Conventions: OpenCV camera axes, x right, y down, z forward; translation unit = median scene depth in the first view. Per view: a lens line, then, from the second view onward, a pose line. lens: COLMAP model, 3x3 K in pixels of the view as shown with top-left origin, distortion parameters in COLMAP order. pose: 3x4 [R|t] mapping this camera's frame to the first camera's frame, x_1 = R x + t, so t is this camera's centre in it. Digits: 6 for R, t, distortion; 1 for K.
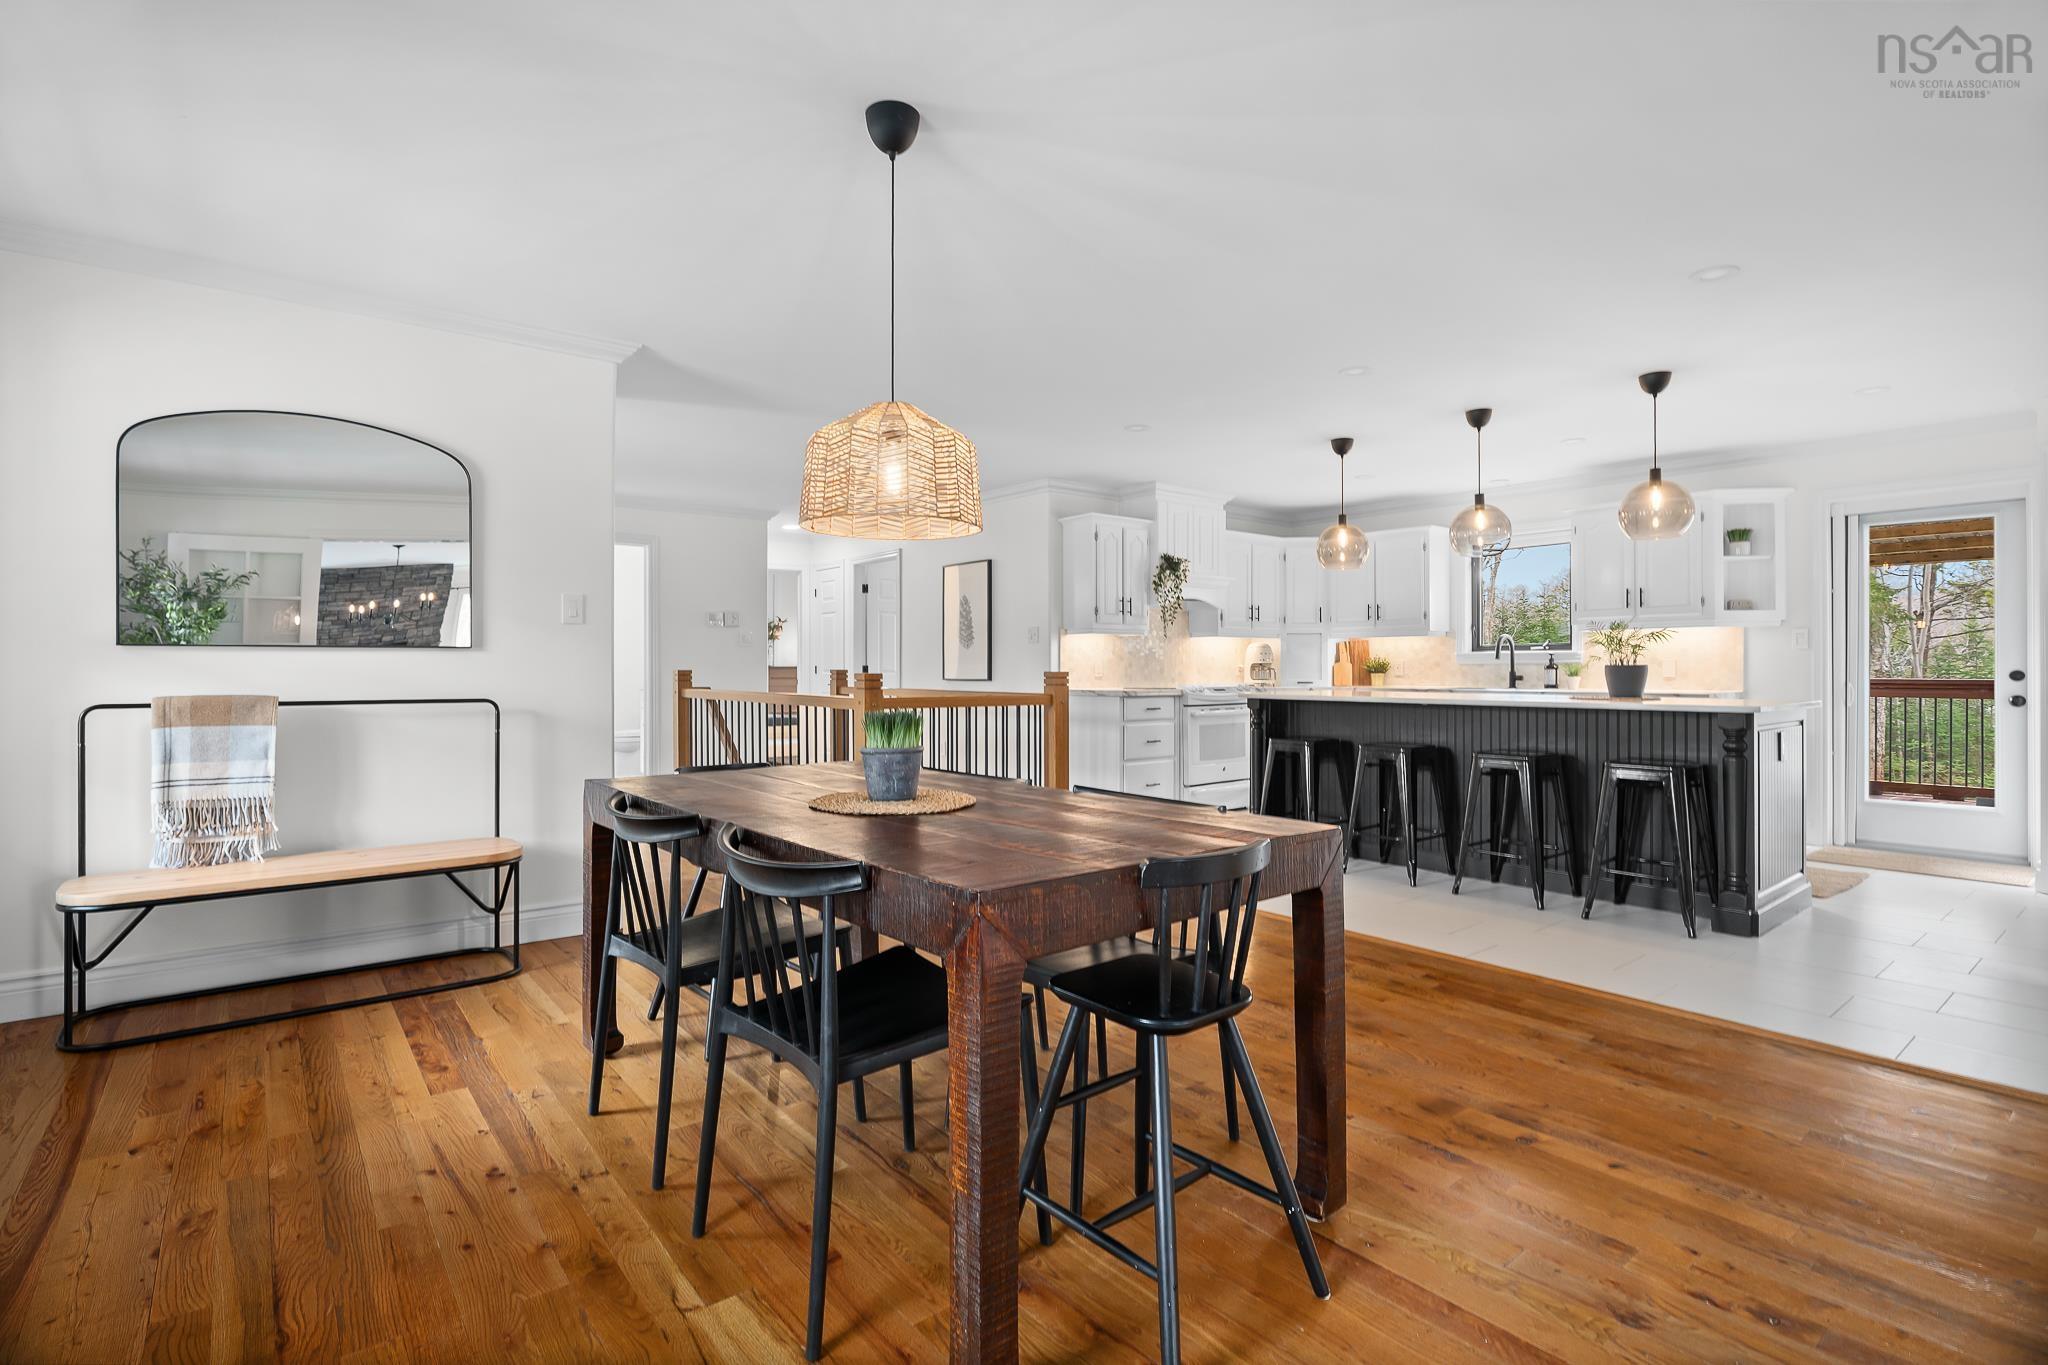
lens RADIAL K [[961.3, 0, 1015.3], [0, 961.3, 671.6], [0, 0, 1]] dist [-0.004618, -0.000679]
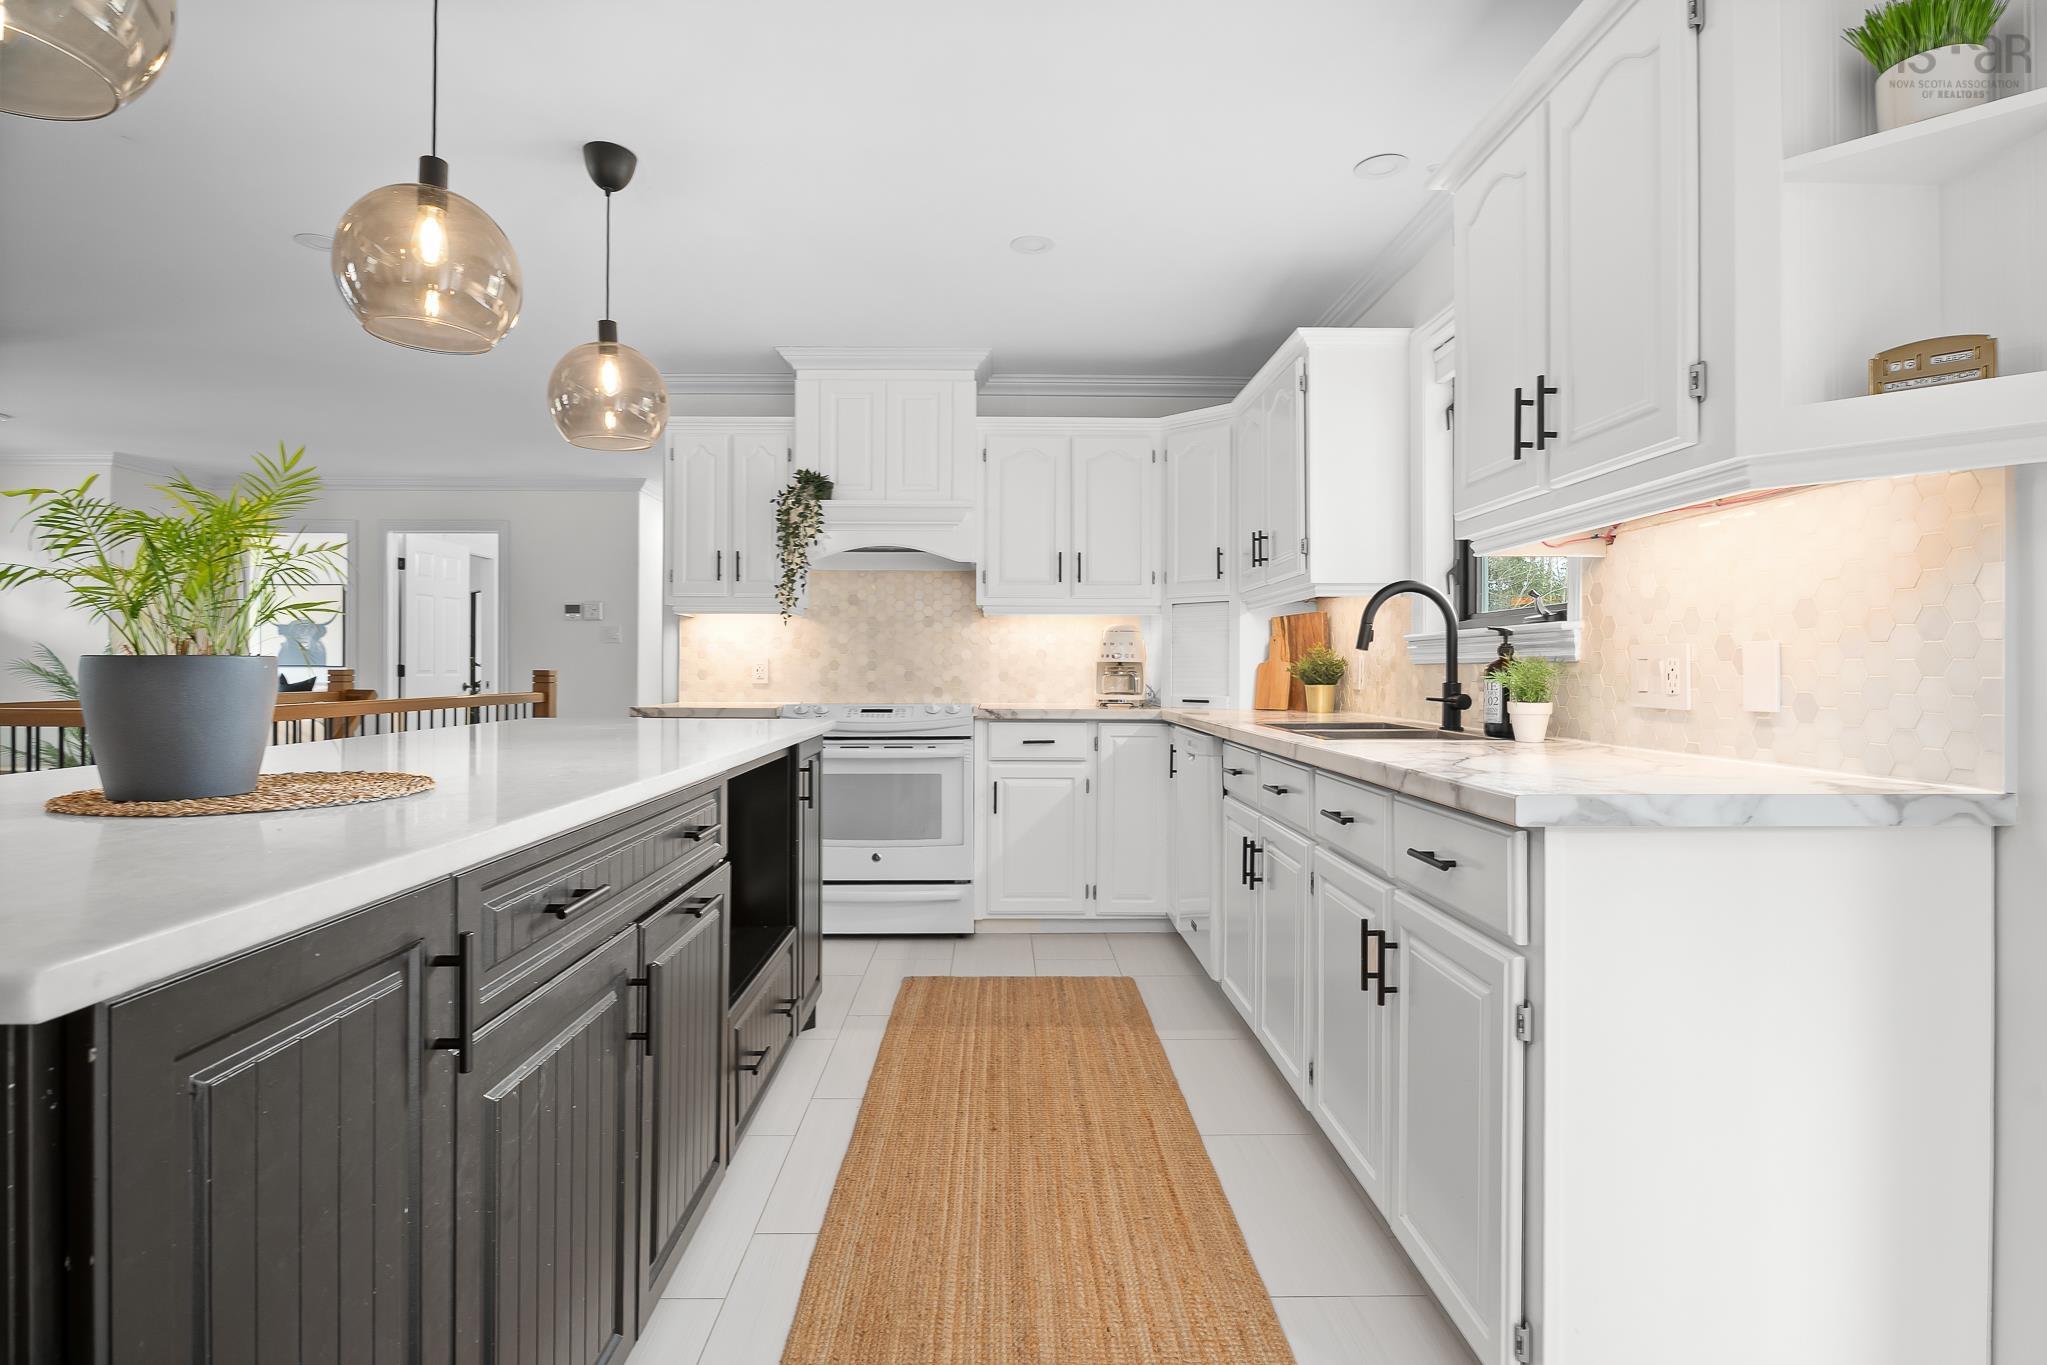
lens RADIAL K [[992.8, 0, 1012.6], [0, 992.8, 671.4], [0, 0, 1]] dist [-0.009297, 0.001283]
pose [[0.788989, 0.004195, -0.614393, 0.626503], [-0.005577, 0.999984, -0.000334, -0.003675], [0.614382, 0.003689, 0.789000, 0.615406]]
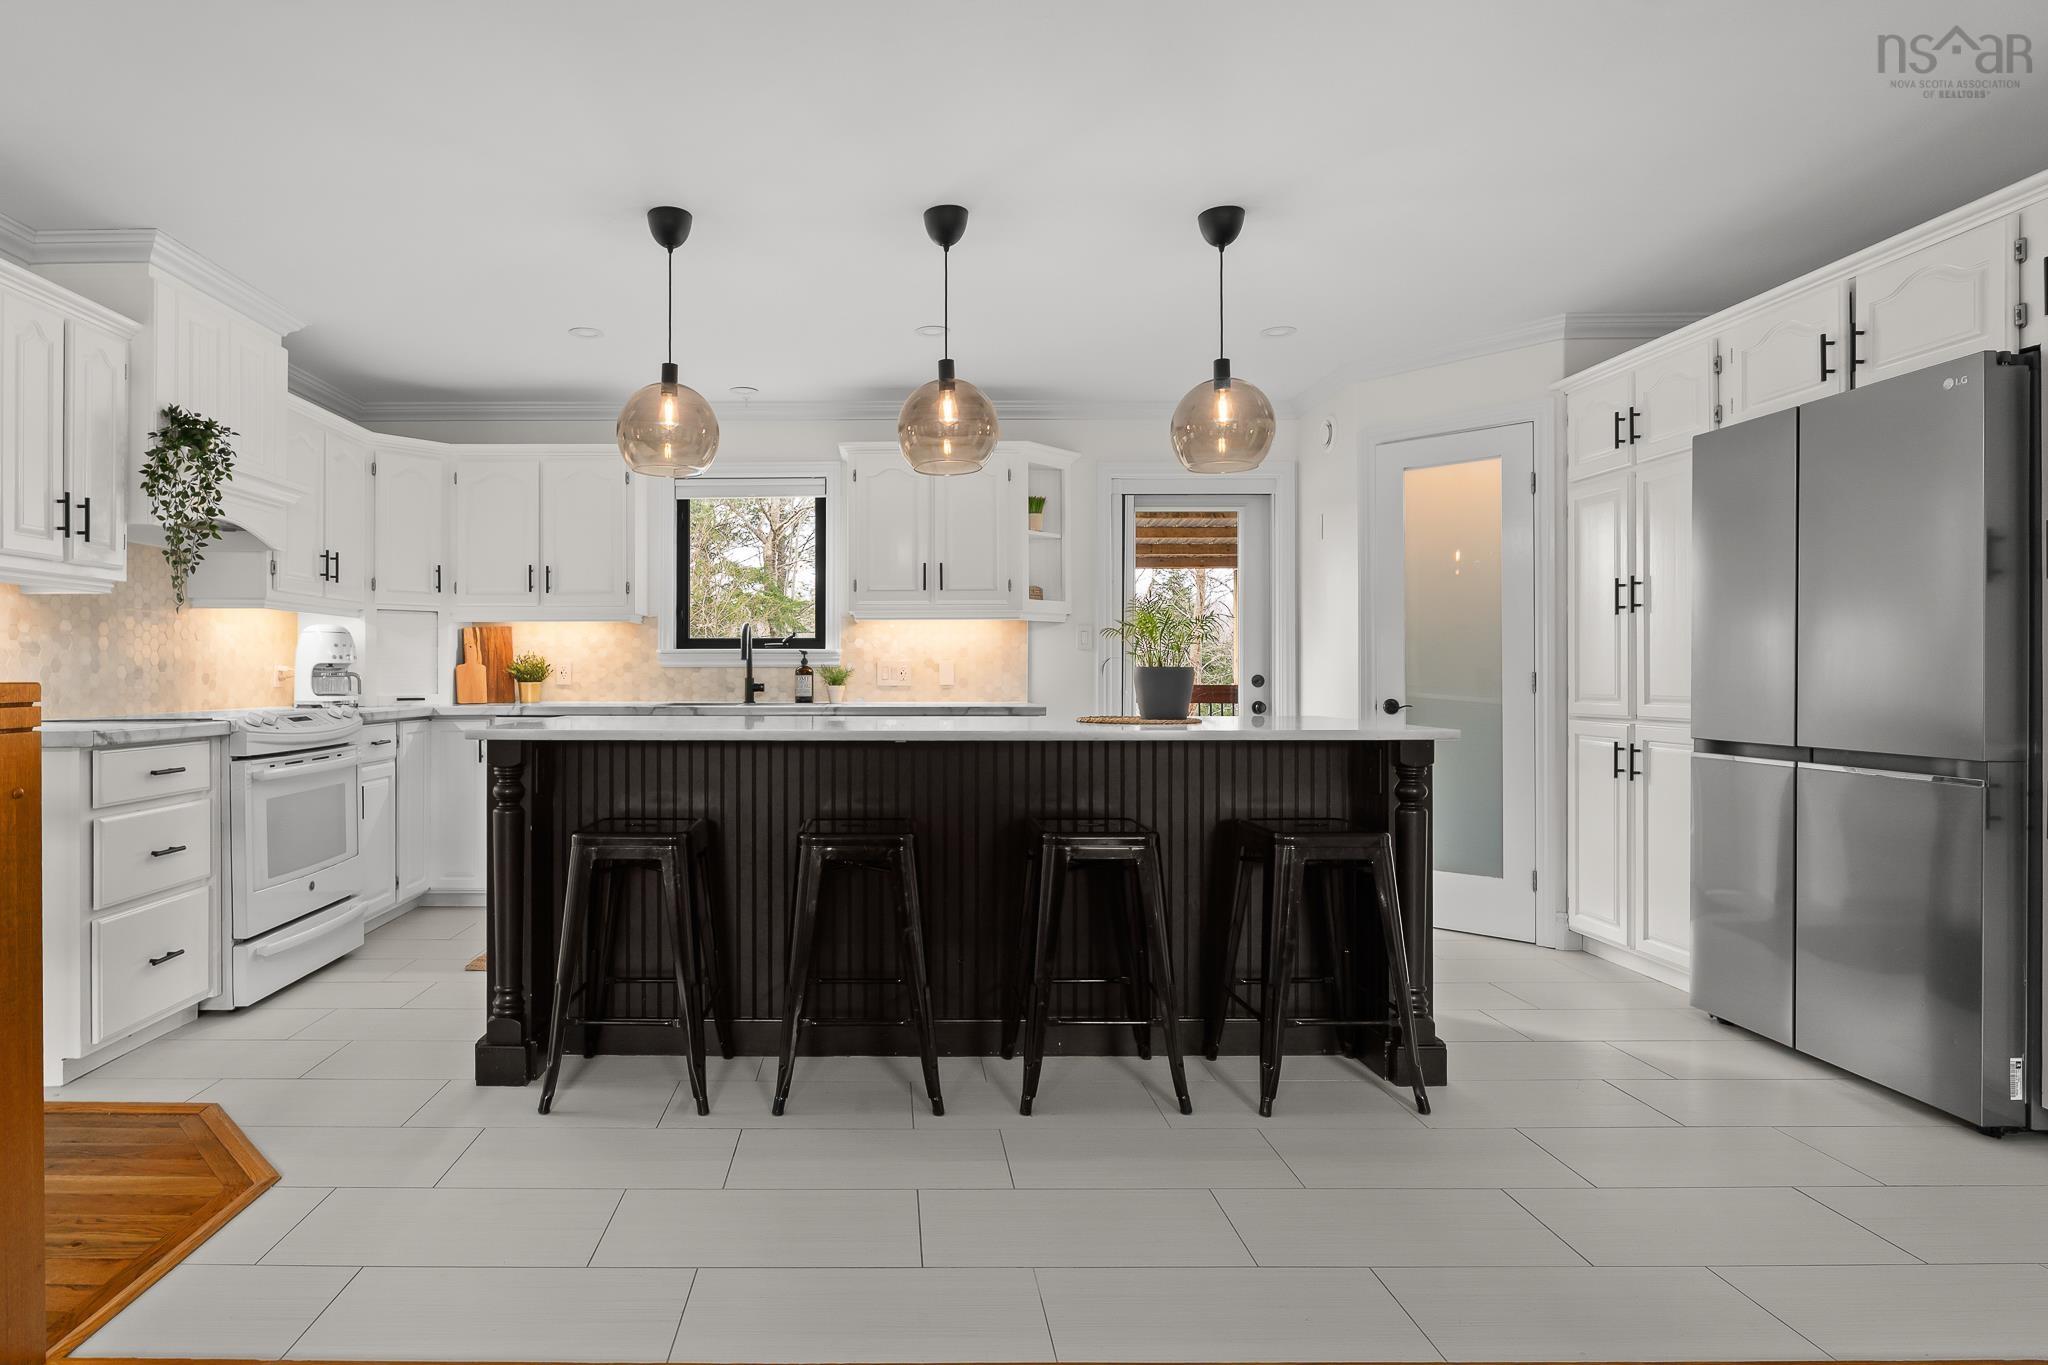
lens RADIAL K [[1112.6, 0, 881.2], [0, 1112.6, 674.8], [0, 0, 1]] dist [-0.019270, 0.000484]
pose [[0.628683, -0.000399, 0.777661, -0.029083], [0.002344, 0.999996, -0.001382, -0.001382], [-0.777658, 0.002692, 0.628682, 0.447269]]
